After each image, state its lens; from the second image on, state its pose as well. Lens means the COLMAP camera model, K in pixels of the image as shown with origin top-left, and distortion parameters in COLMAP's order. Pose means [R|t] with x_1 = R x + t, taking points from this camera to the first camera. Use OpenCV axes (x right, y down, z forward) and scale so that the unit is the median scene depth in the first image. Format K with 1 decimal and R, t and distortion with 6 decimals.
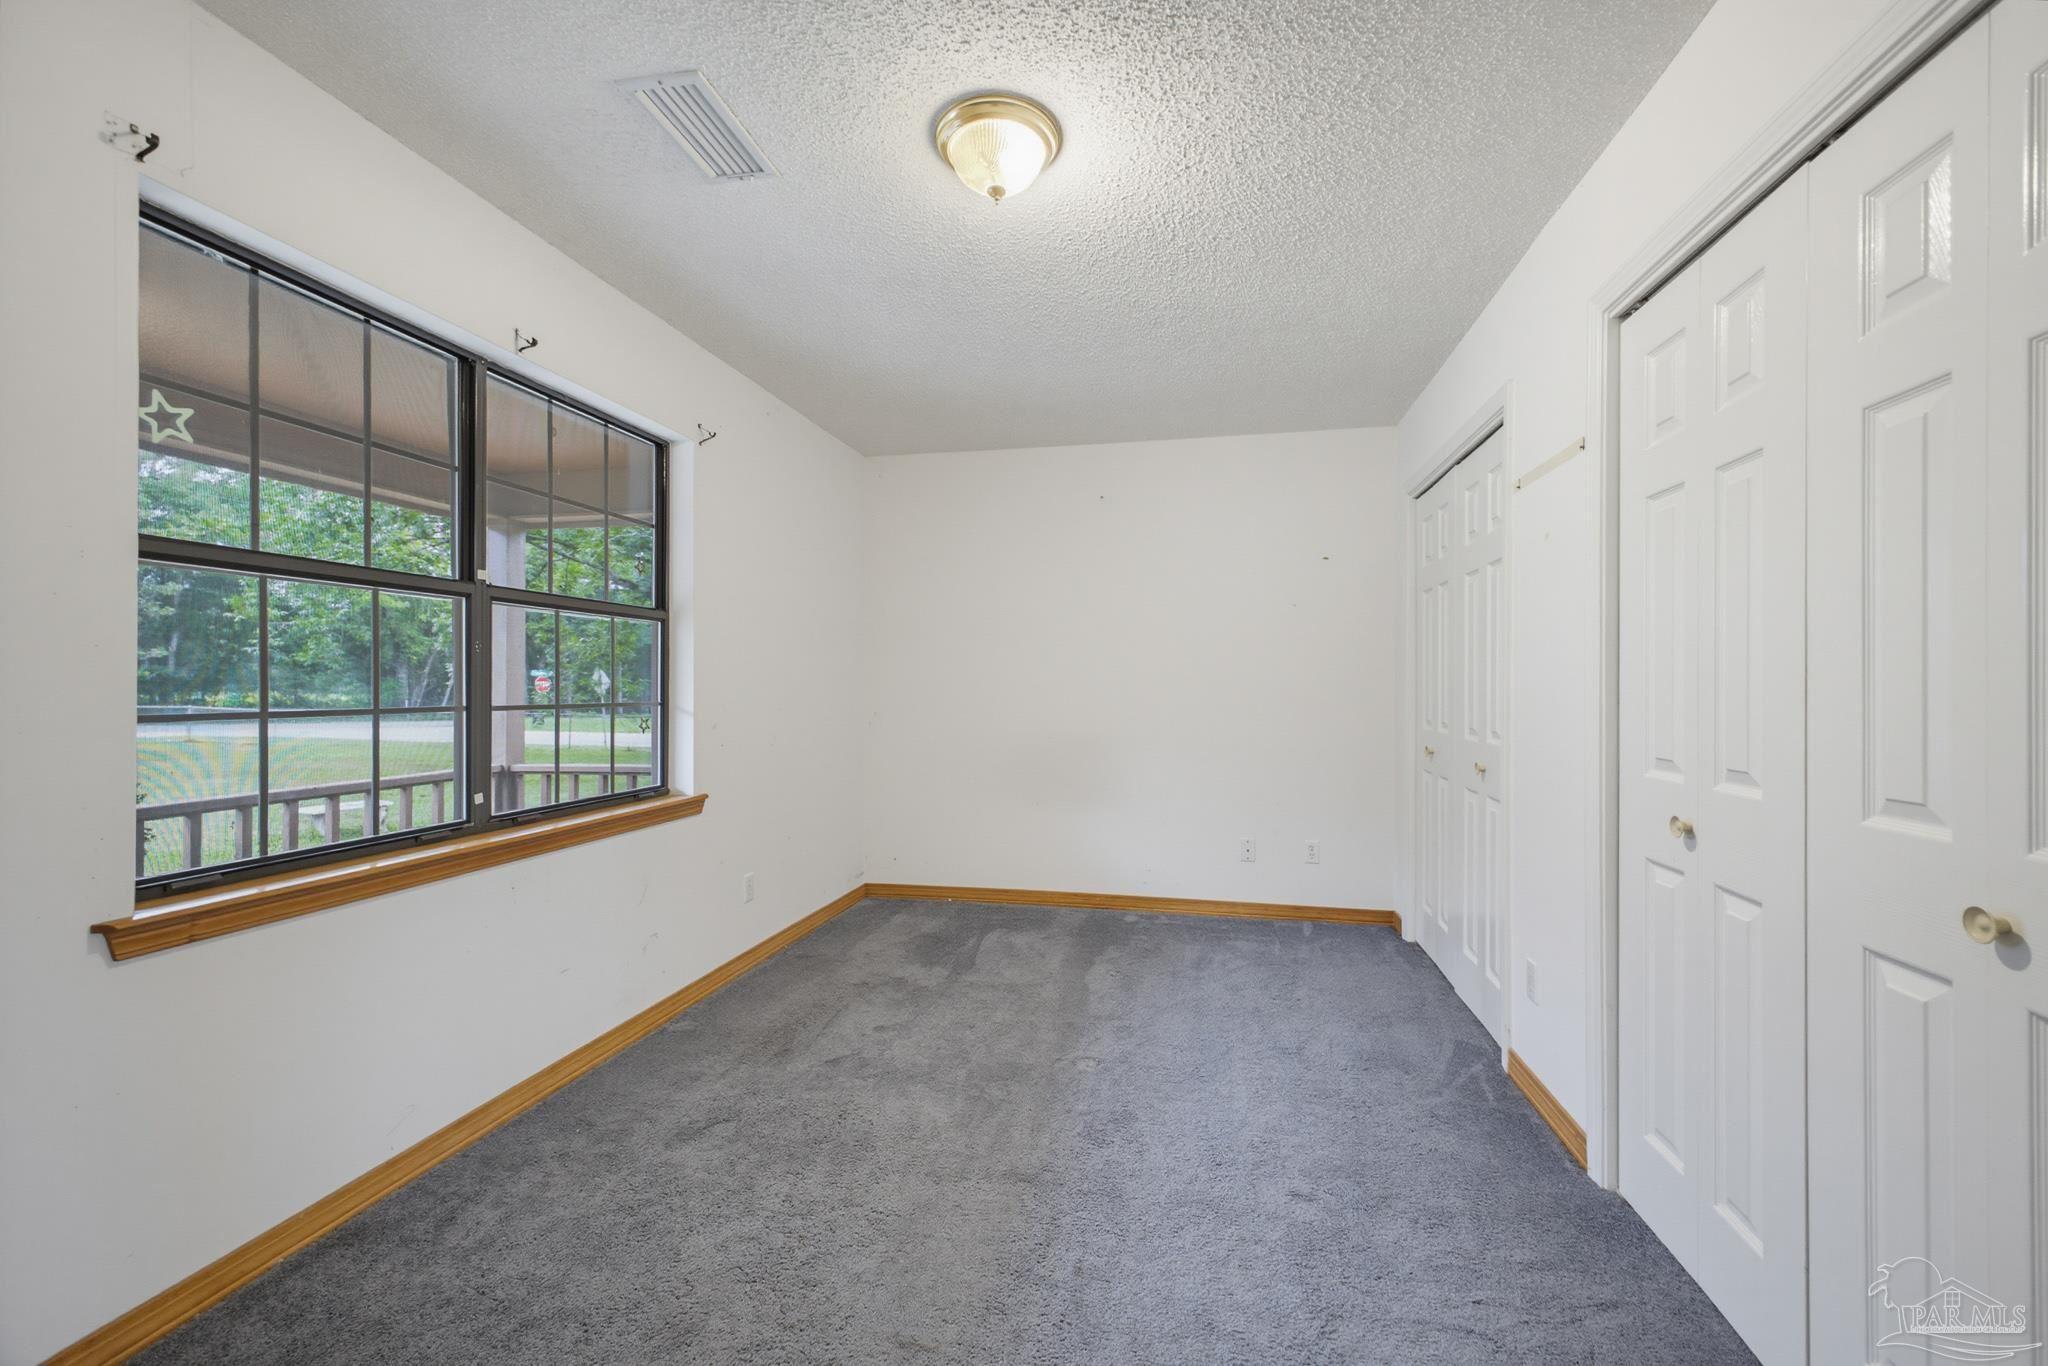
lens RADIAL K [[814.4, 0, 1027.1], [0, 814.4, 688.3], [0, 0, 1]] dist [0.035764, -0.014509]
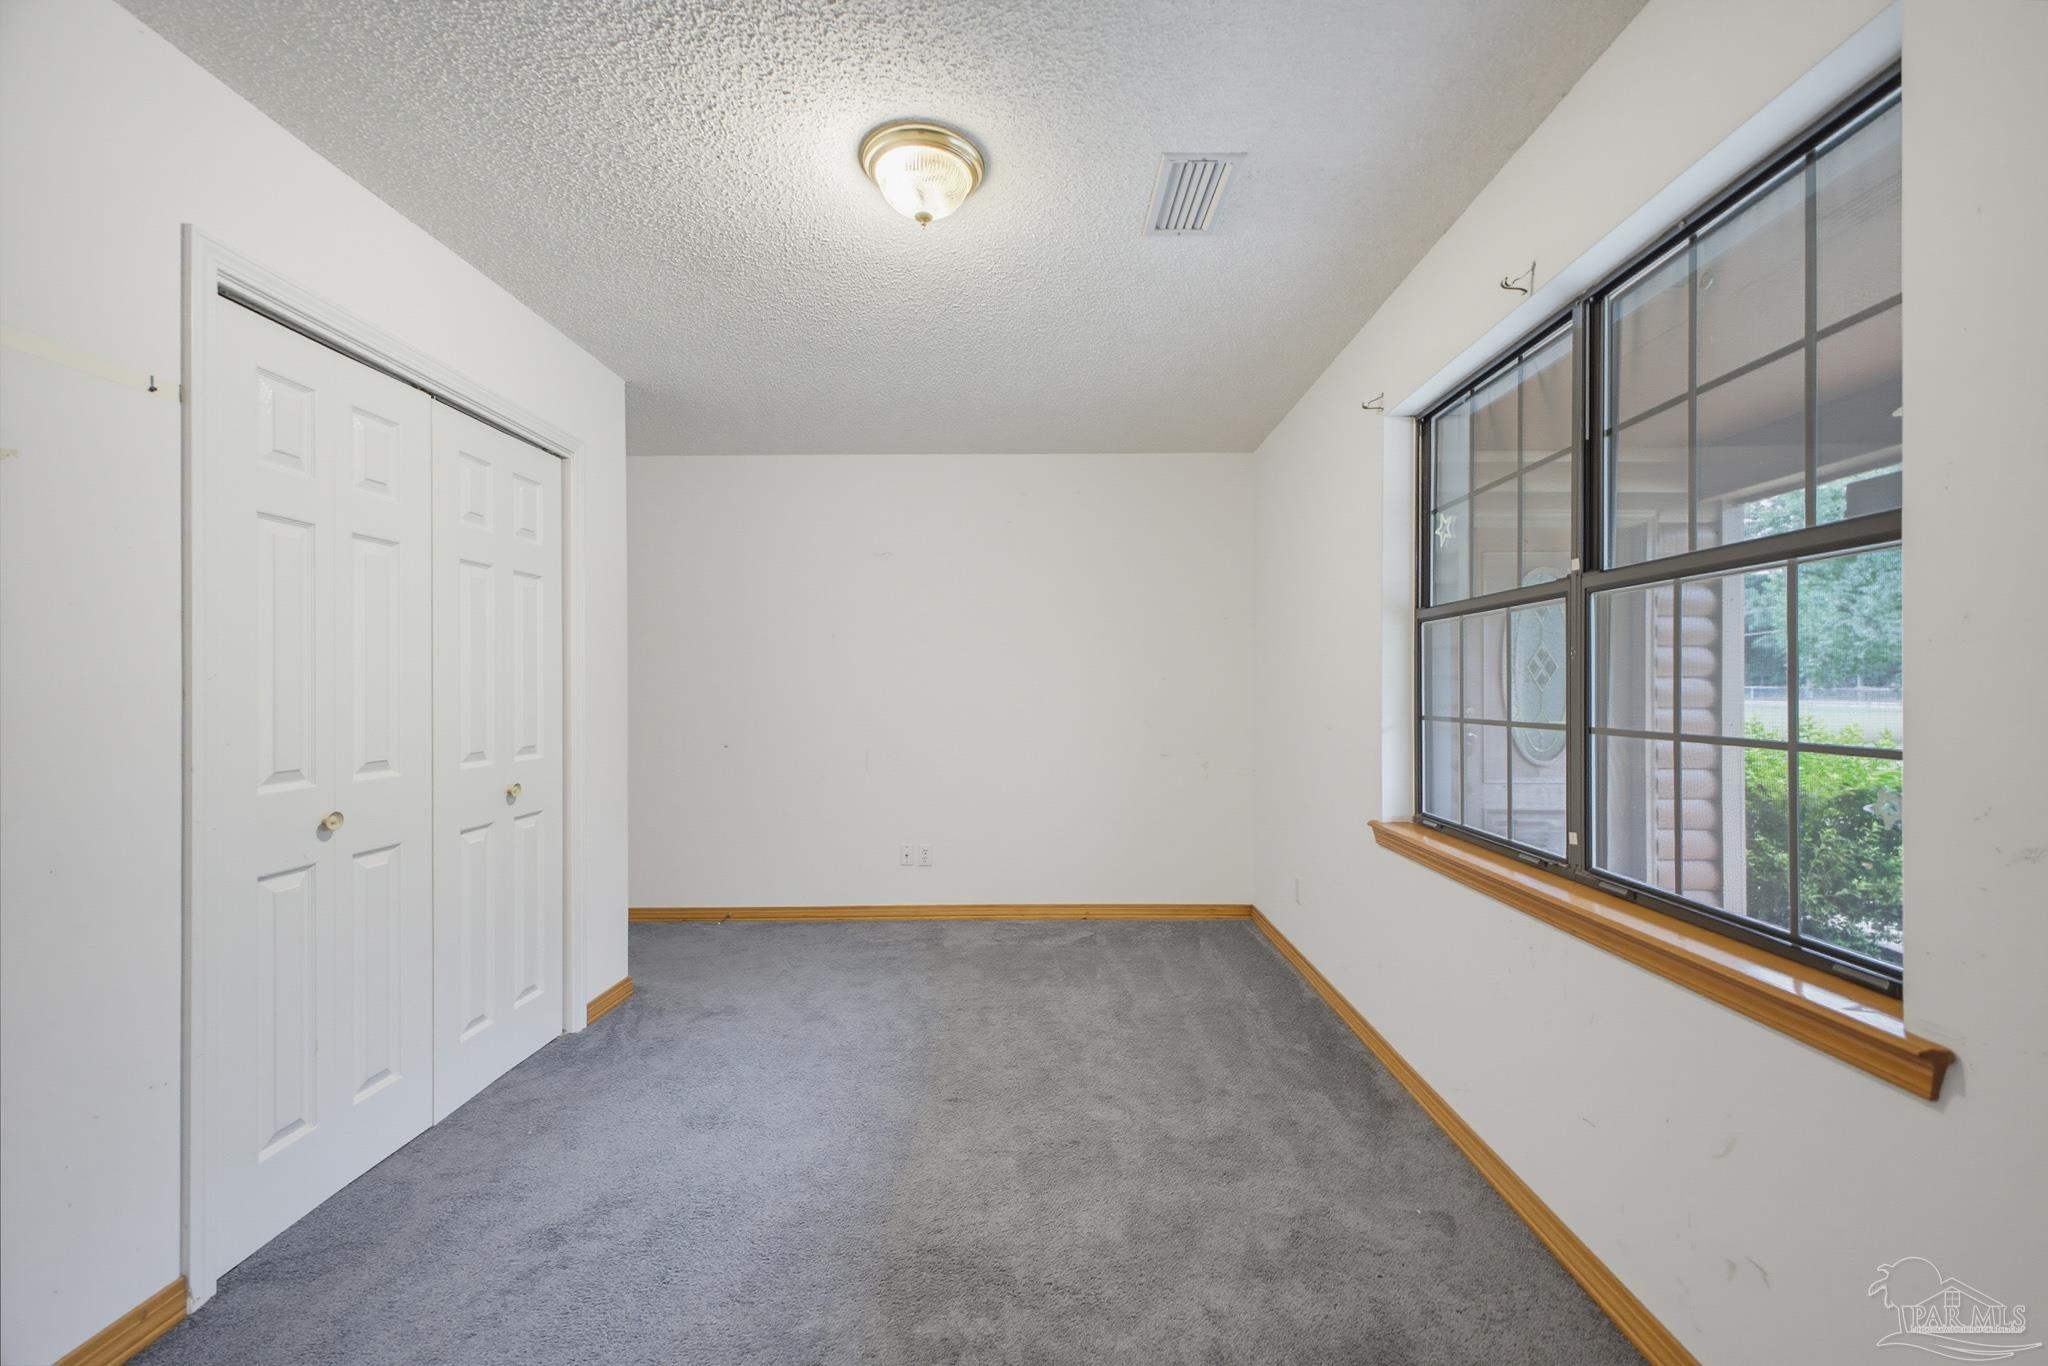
lens RADIAL K [[814.4, 0, 1027.1], [0, 814.4, 688.3], [0, 0, 1]] dist [0.035764, -0.014509]
pose [[-0.982060, 0.000679, -0.188567, 0.031247], [0.000545, 1.000000, 0.000760, -0.020018], [0.188568, 0.000644, -0.982060, 2.028949]]
